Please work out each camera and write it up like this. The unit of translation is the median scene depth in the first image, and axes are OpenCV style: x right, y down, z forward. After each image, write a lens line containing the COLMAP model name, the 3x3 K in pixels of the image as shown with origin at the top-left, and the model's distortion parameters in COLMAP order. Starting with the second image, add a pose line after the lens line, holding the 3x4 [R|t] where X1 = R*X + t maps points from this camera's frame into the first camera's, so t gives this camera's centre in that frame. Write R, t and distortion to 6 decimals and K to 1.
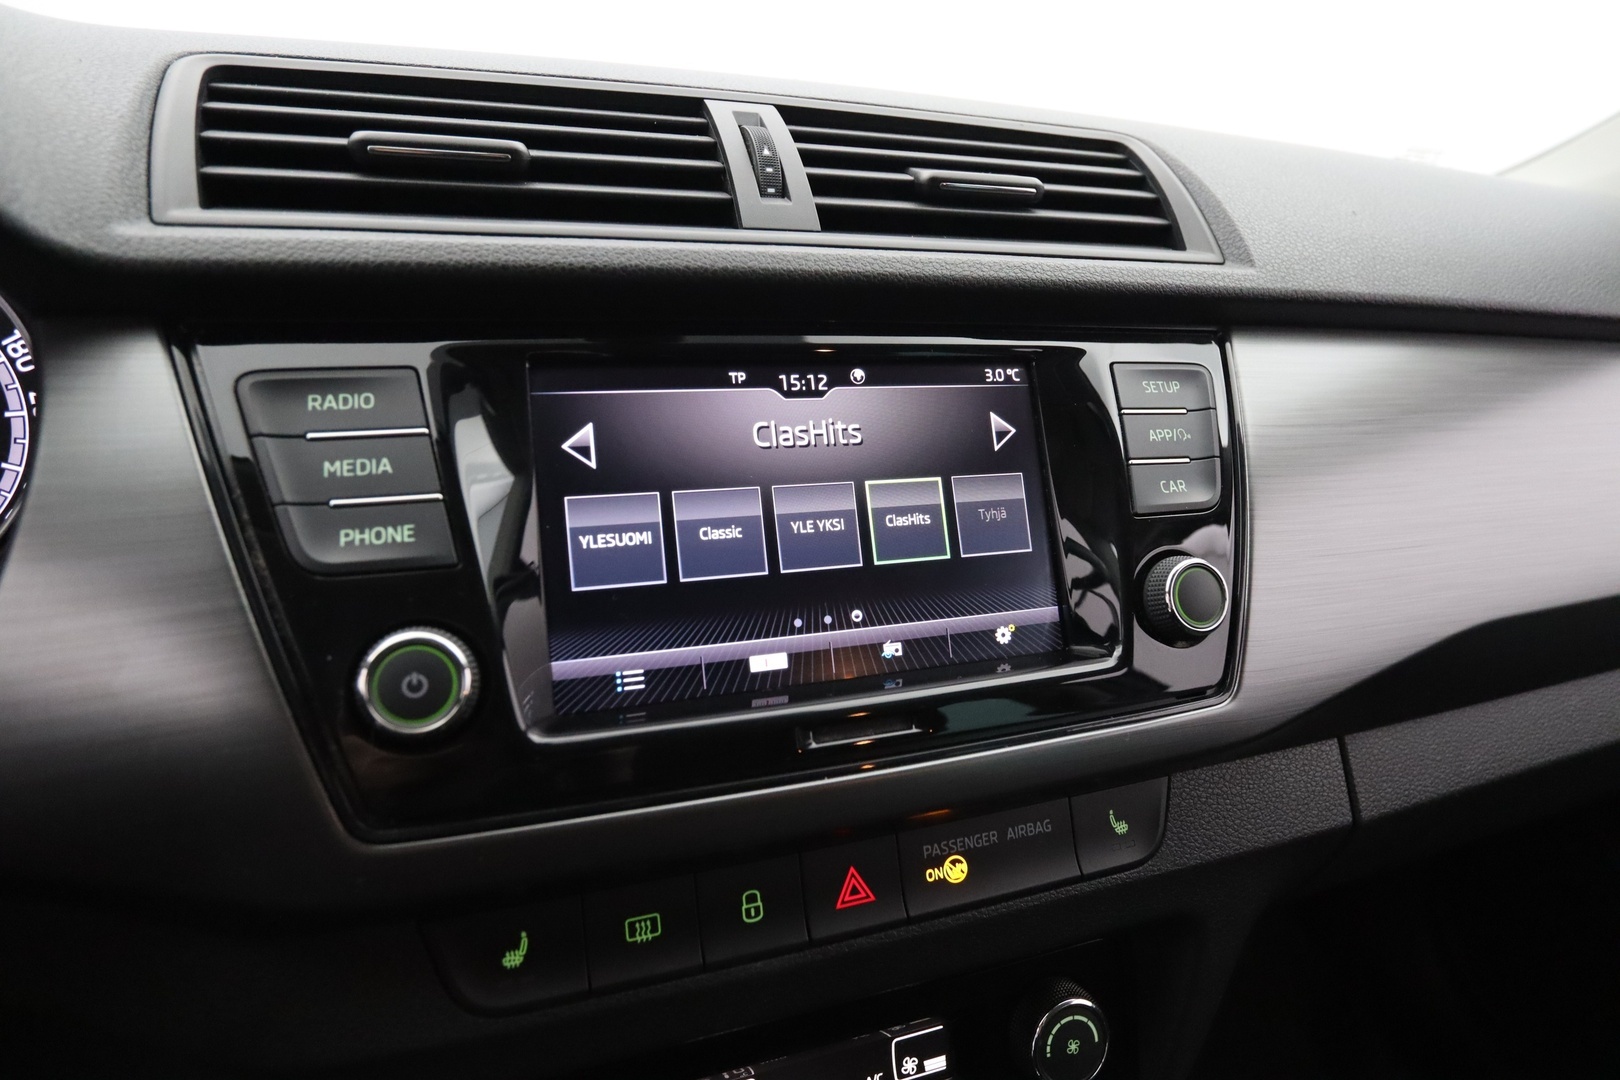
lens RADIAL K [[875.1, 0, 813.9], [0, 875.1, 538.1], [0, 0, 1]] dist [-0.035333, 0.005161]
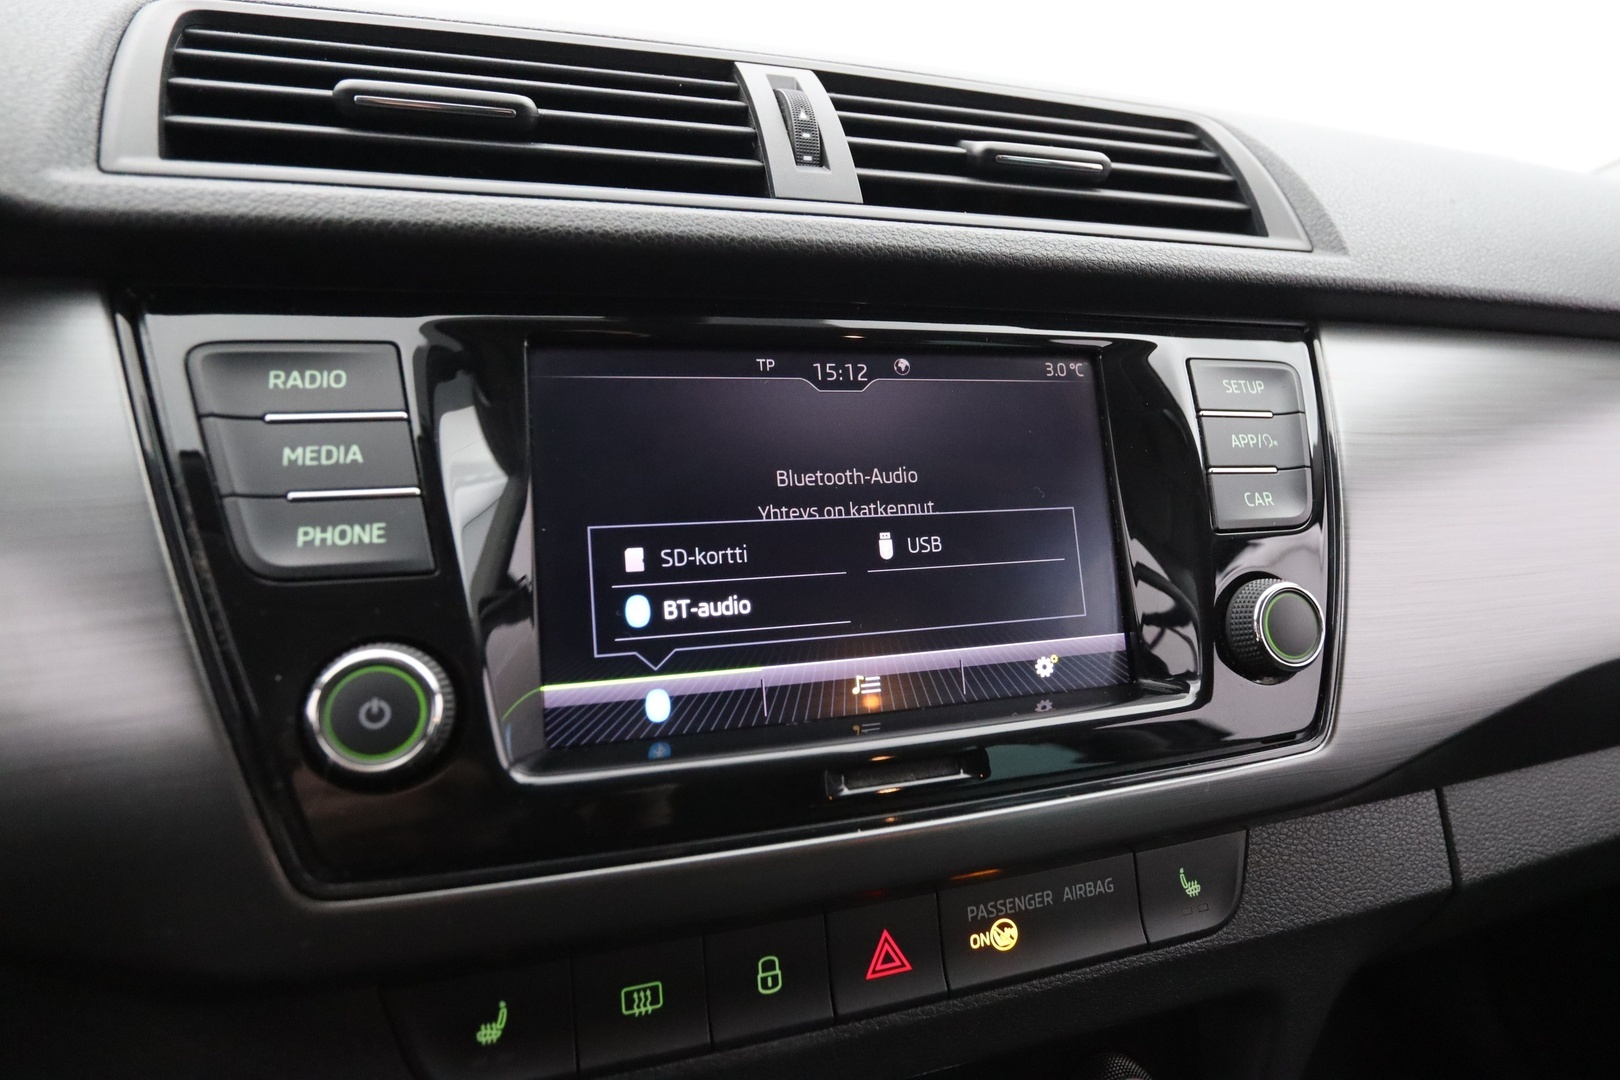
lens RADIAL K [[875.1, 0, 814.1], [0, 875.1, 536.7], [0, 0, 1]] dist [-0.035333, 0.005161]
pose [[0.999463, 0.020639, -0.025458, -0.013302], [-0.021070, 0.999637, -0.016791, 0.002775], [0.025102, 0.017319, 0.999535, 0.130743]]
